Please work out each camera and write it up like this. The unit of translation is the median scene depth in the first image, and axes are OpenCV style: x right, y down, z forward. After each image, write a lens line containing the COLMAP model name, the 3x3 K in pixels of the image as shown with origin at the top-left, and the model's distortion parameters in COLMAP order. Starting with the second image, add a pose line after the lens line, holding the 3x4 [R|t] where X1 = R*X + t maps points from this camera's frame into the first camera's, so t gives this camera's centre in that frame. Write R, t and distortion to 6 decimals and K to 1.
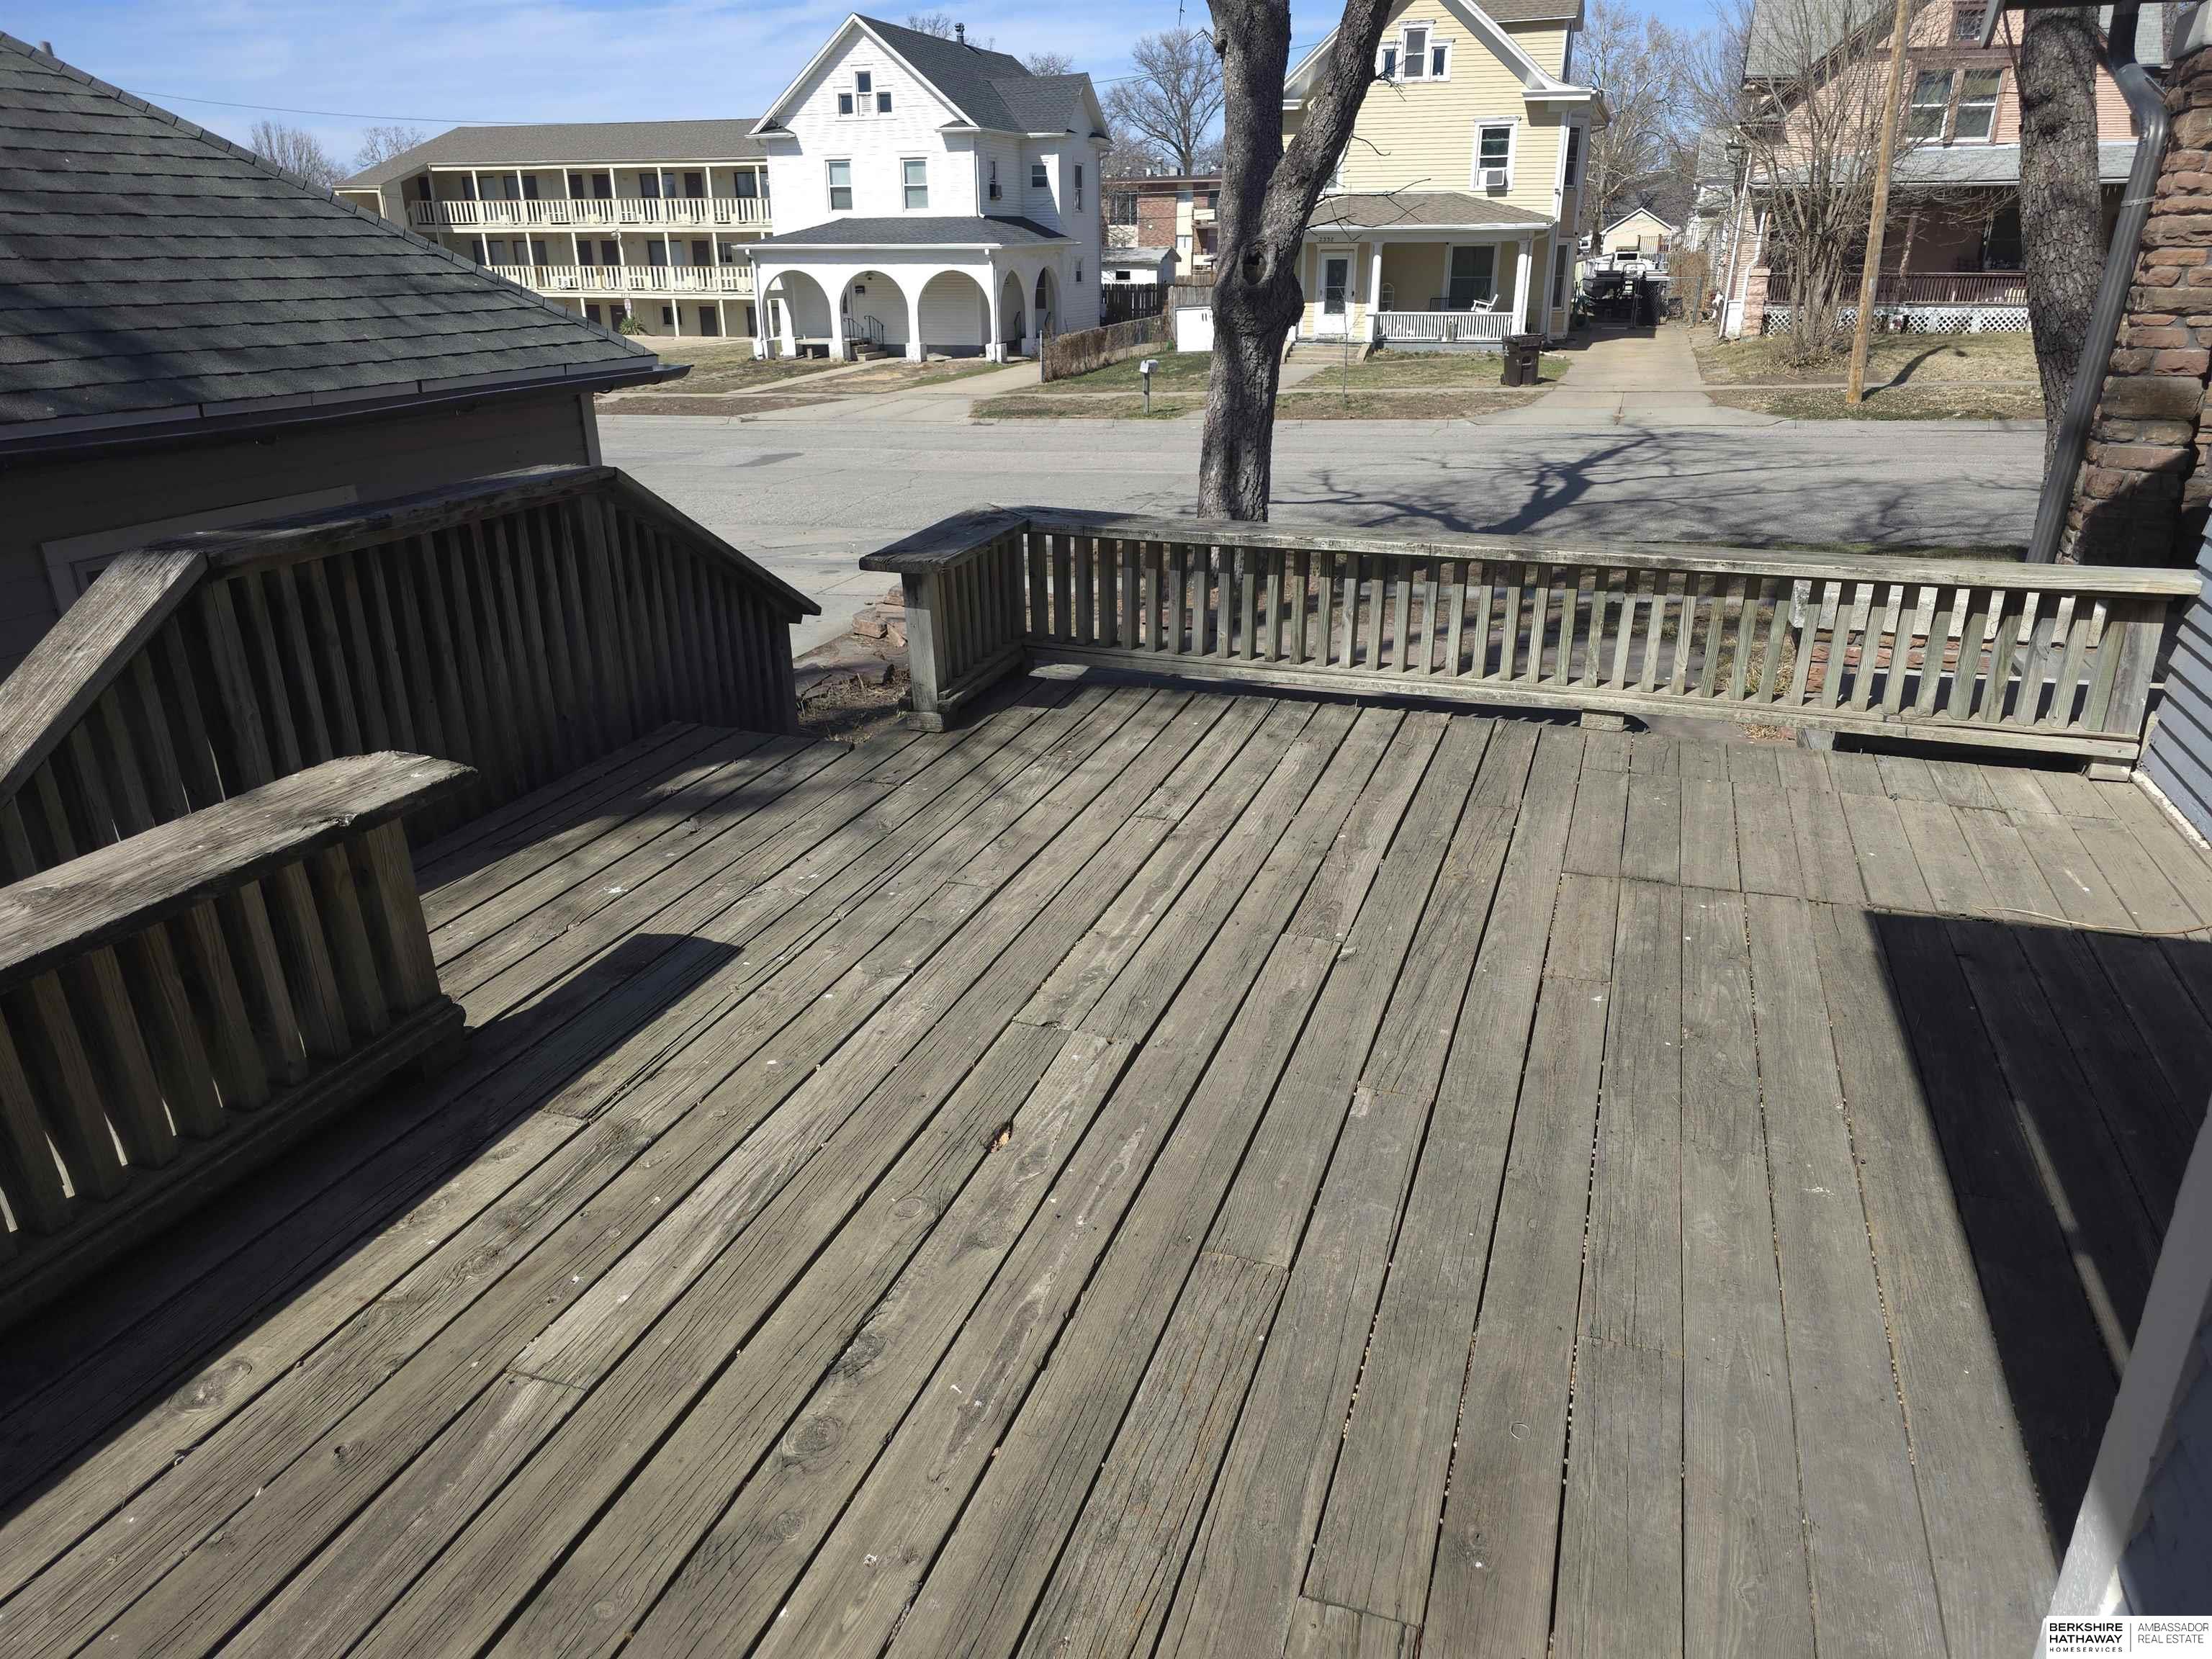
lens RADIAL K [[1483.8, 0, 1106.0], [0, 1483.8, 829.5], [0, 0, 1]] dist [0.076618, -0.085469]
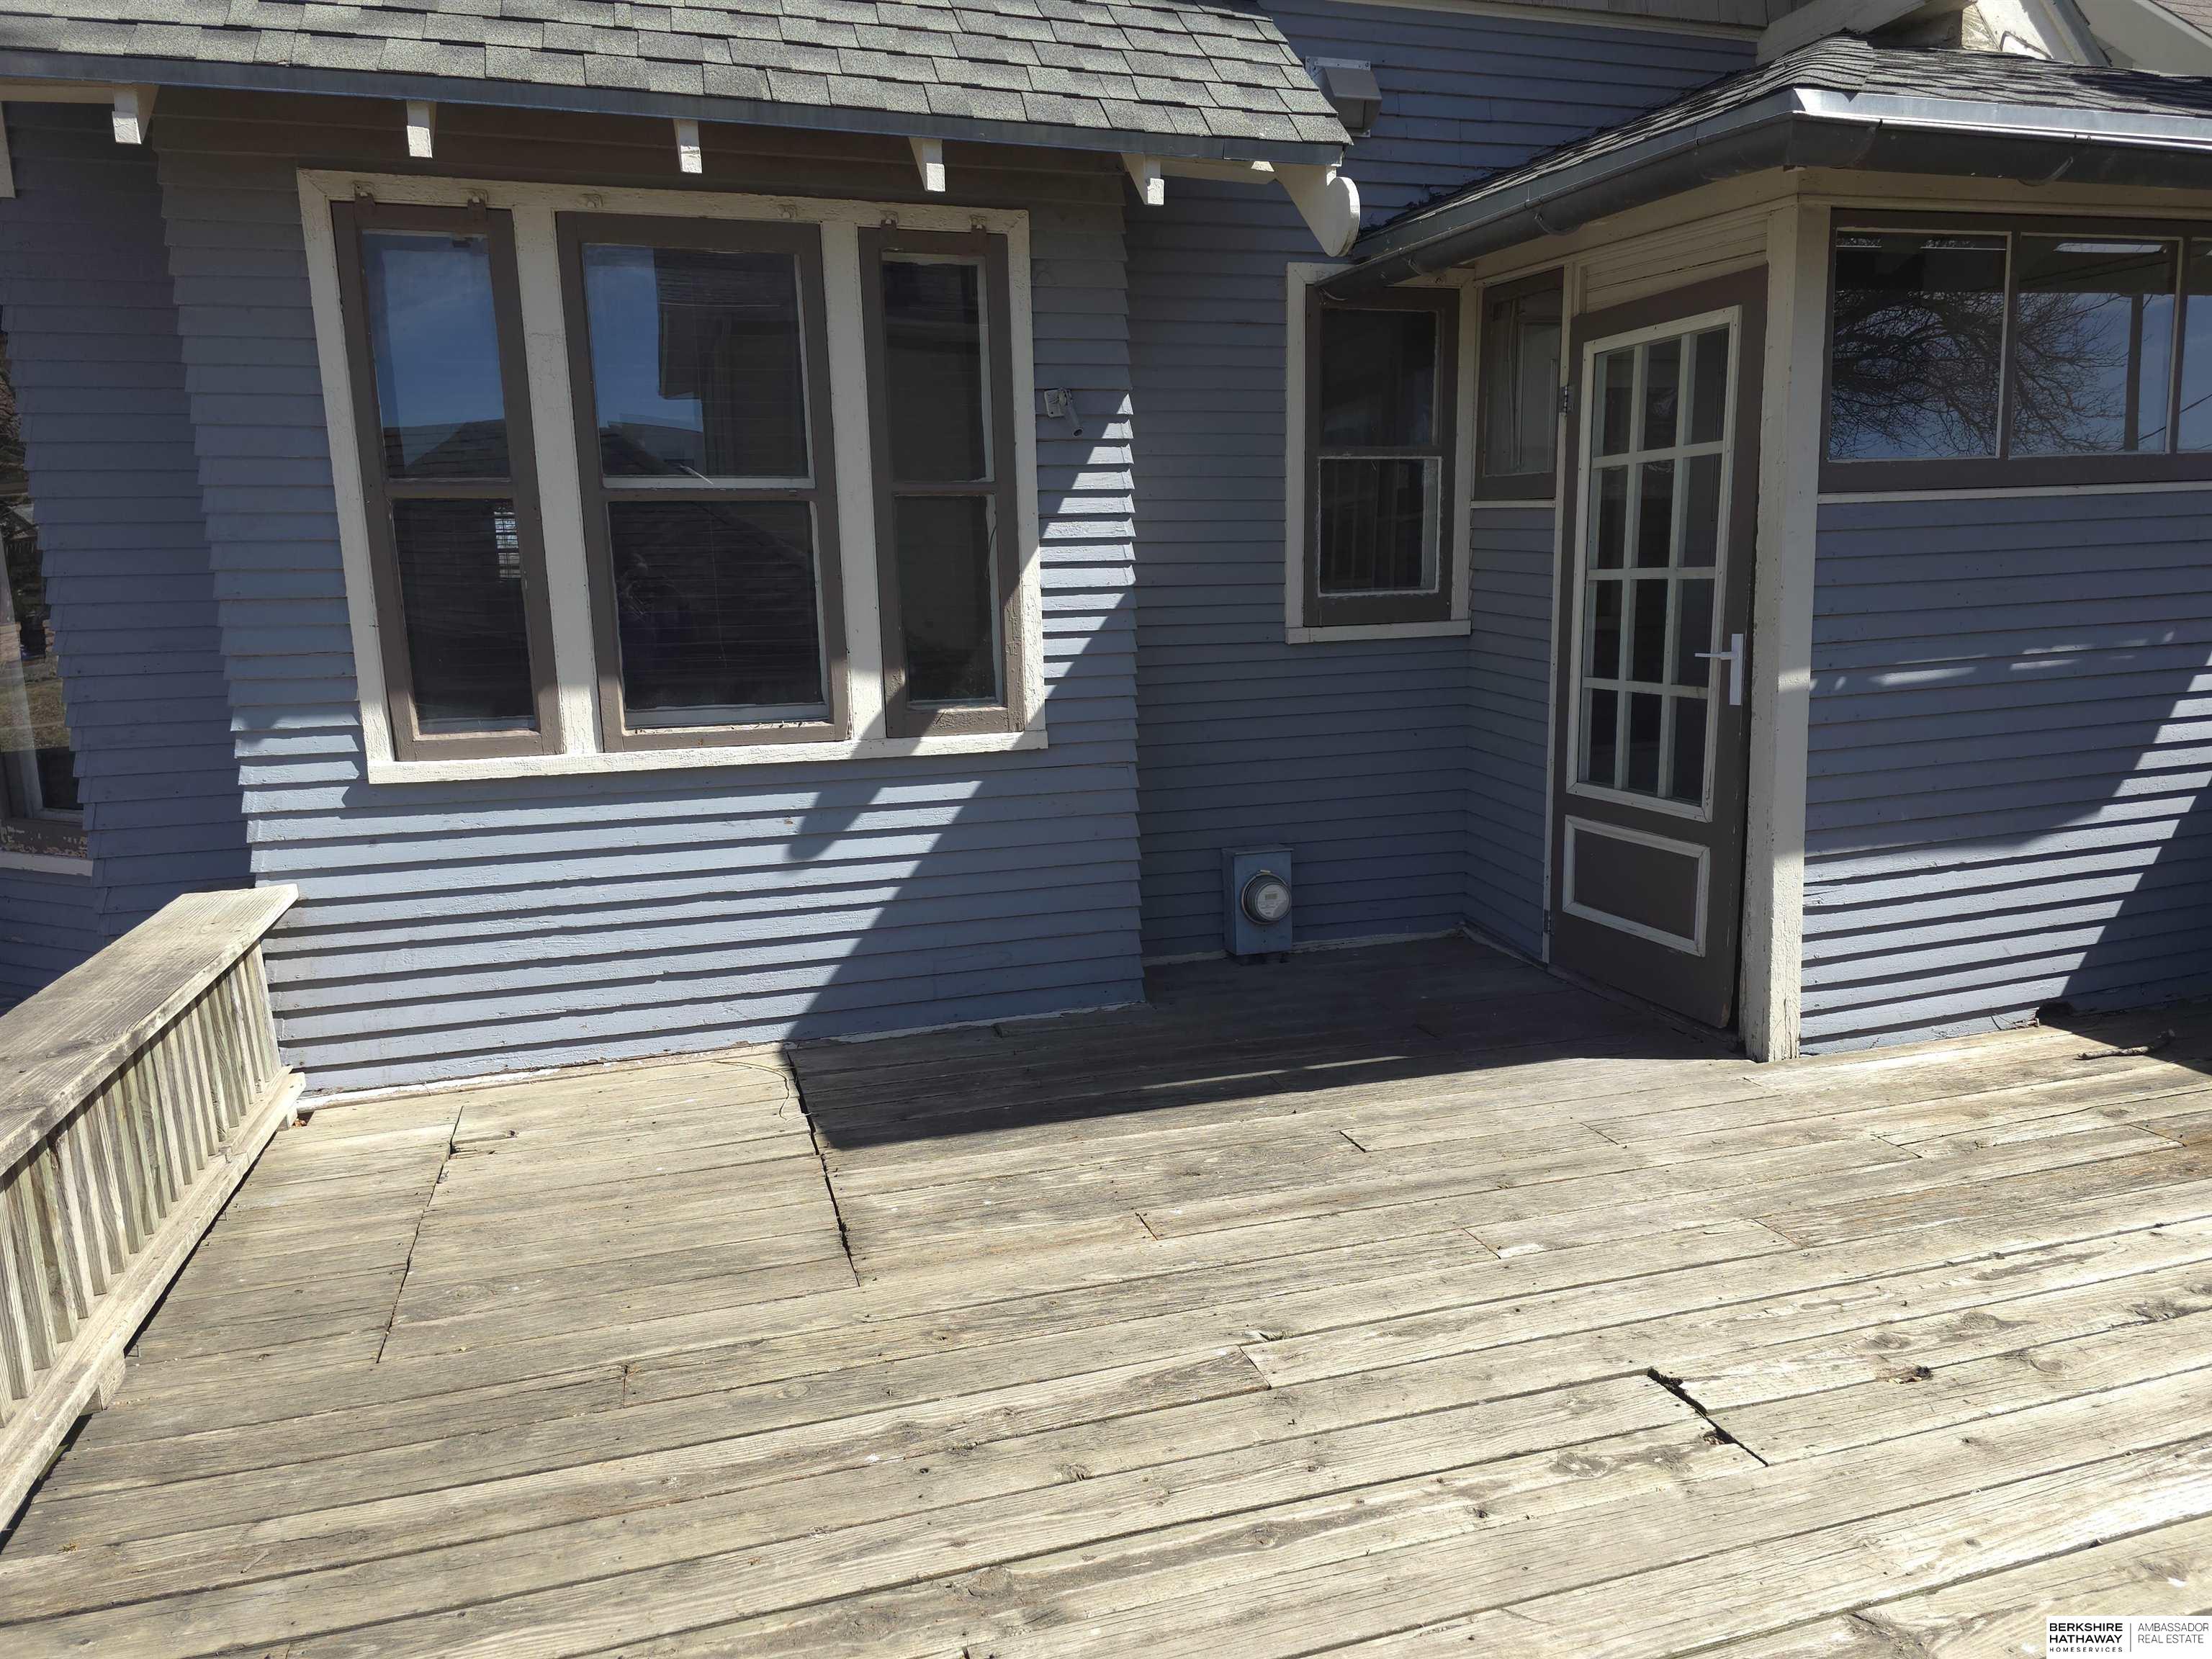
lens RADIAL K [[1469.6, 0, 1147.7], [0, 1469.6, 865.9], [0, 0, 1]] dist [0.076115, -0.081733]
pose [[-0.577683, -0.127584, 0.806229, -0.350560], [0.341858, 0.859098, 0.380900, -0.392318], [-0.741226, 0.495655, -0.452670, 1.170749]]
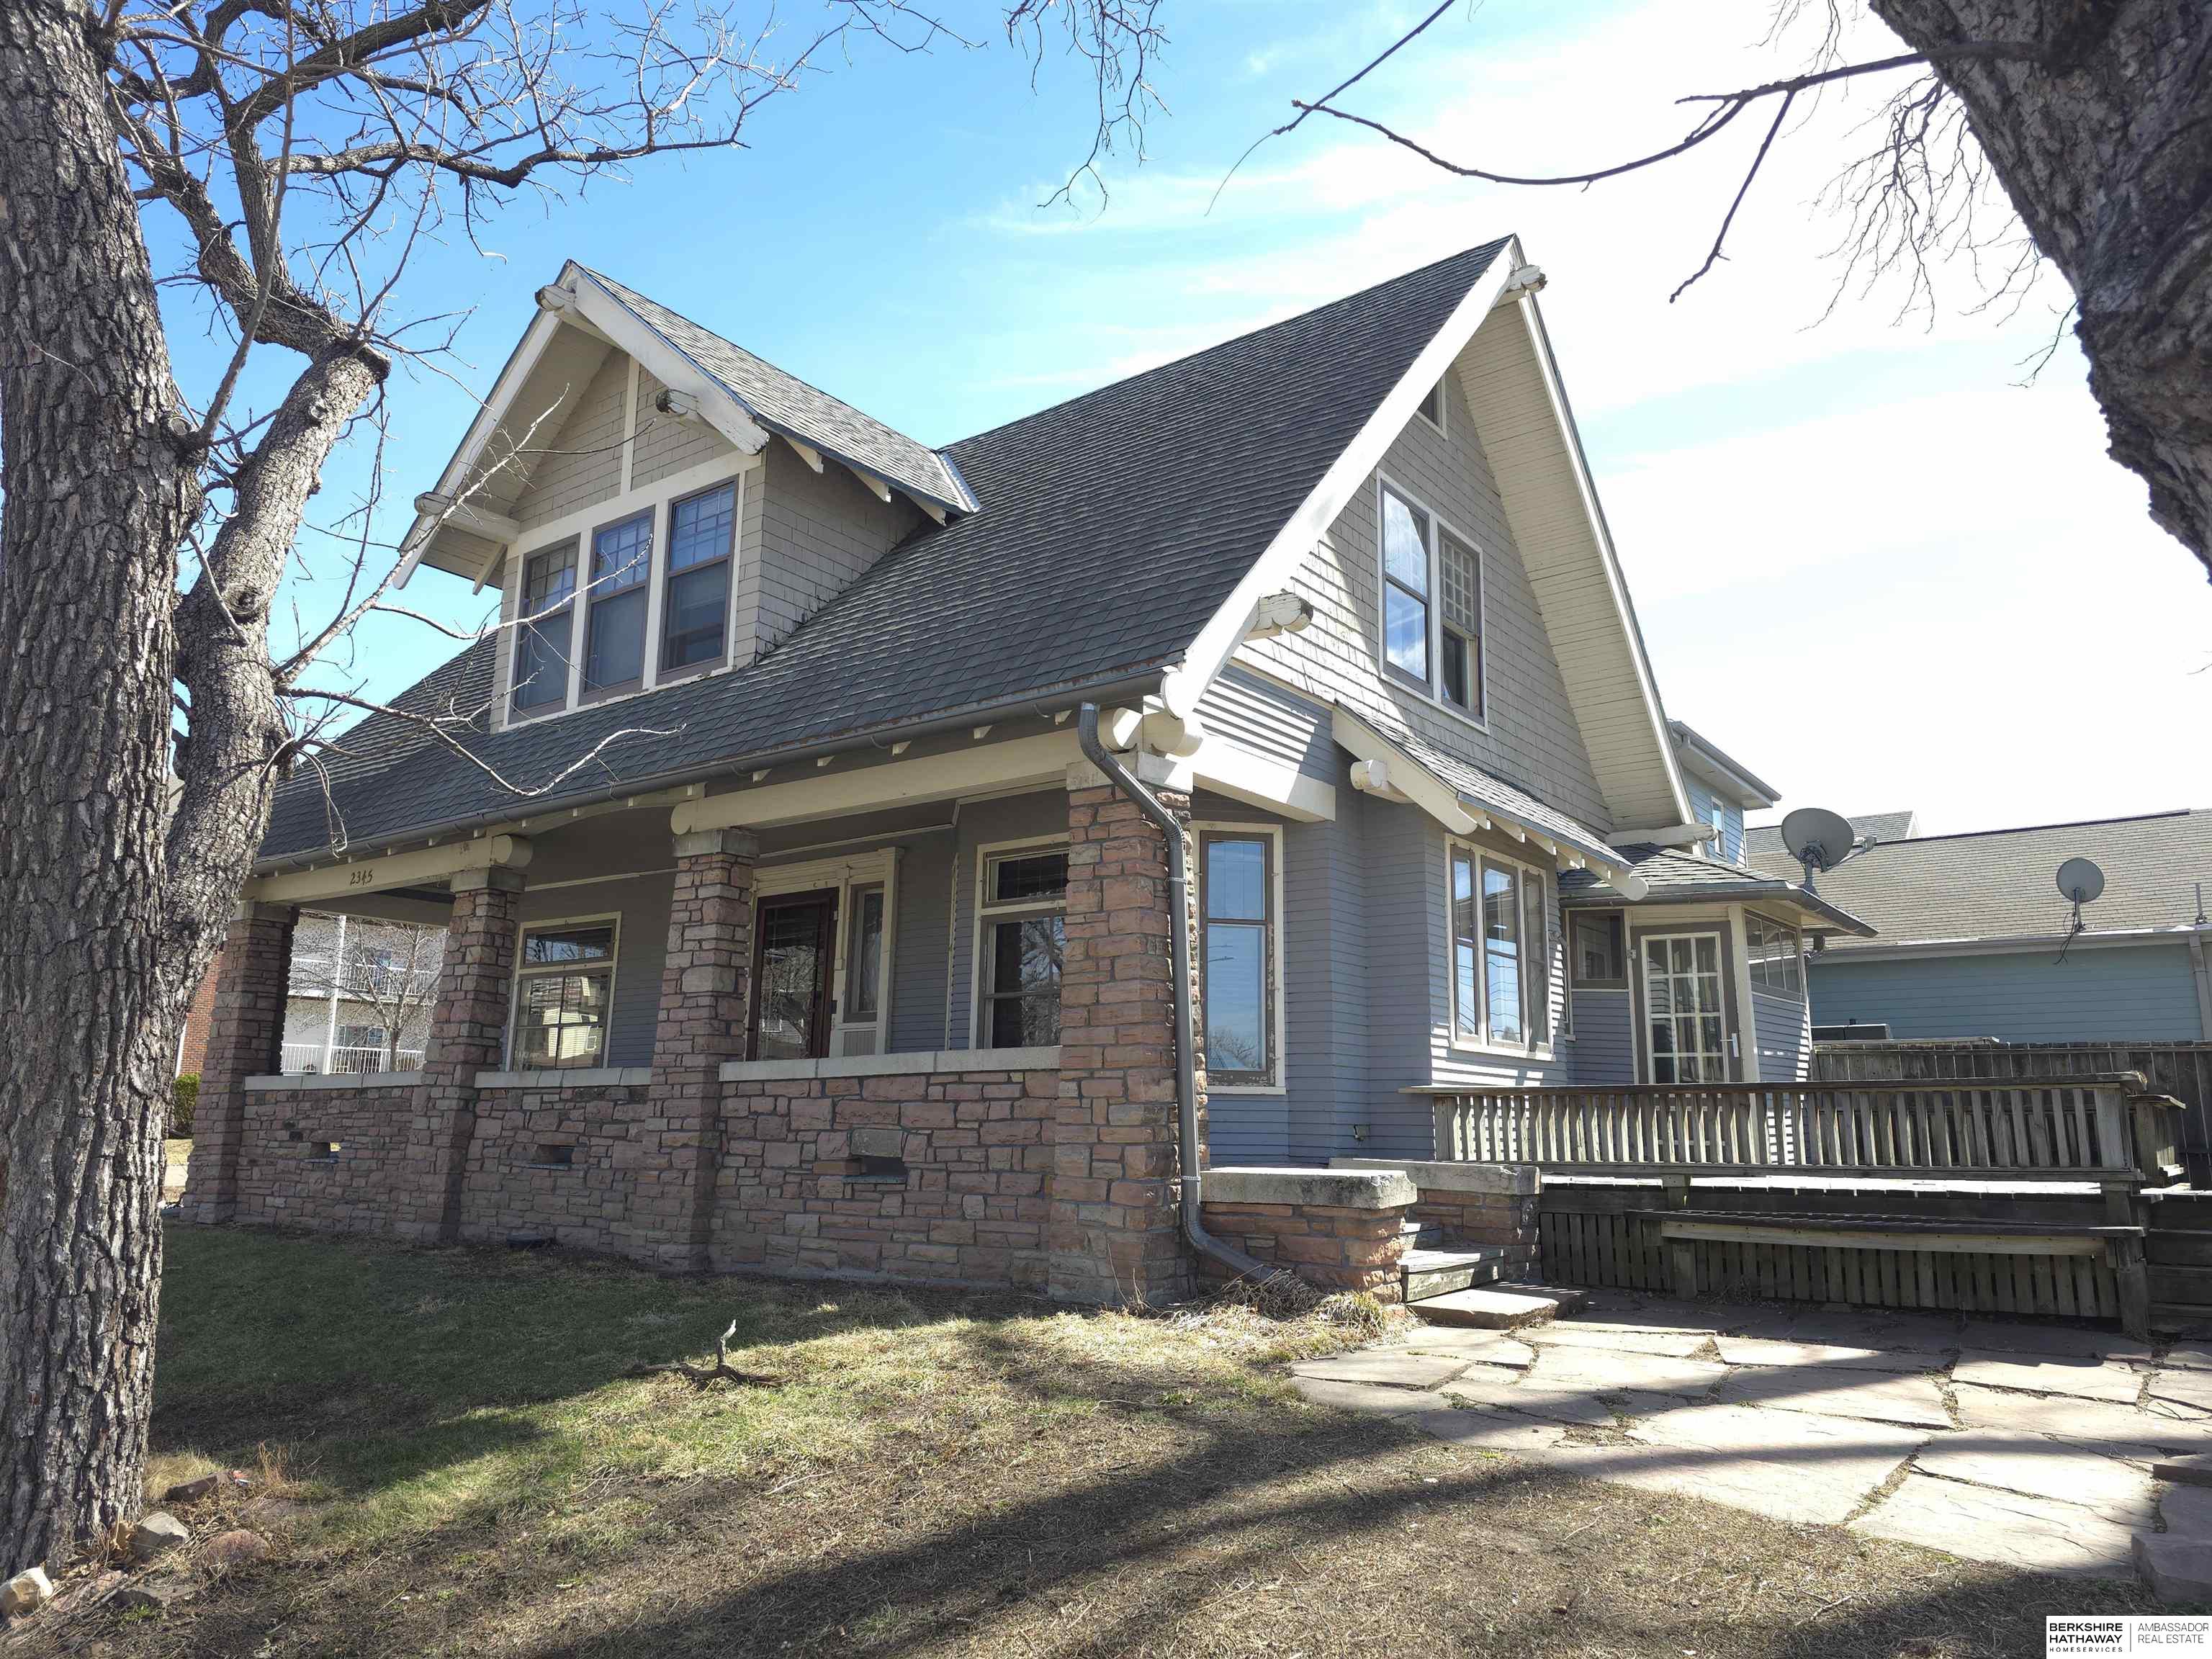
lens RADIAL K [[1483.8, 0, 1106.0], [0, 1483.8, 829.5], [0, 0, 1]] dist [0.076618, -0.085469]
pose [[-0.940380, 0.068574, 0.333140, 0.503099], [0.129853, 0.977657, 0.165303, -1.189093], [-0.314361, 0.198707, -0.928274, 3.839242]]
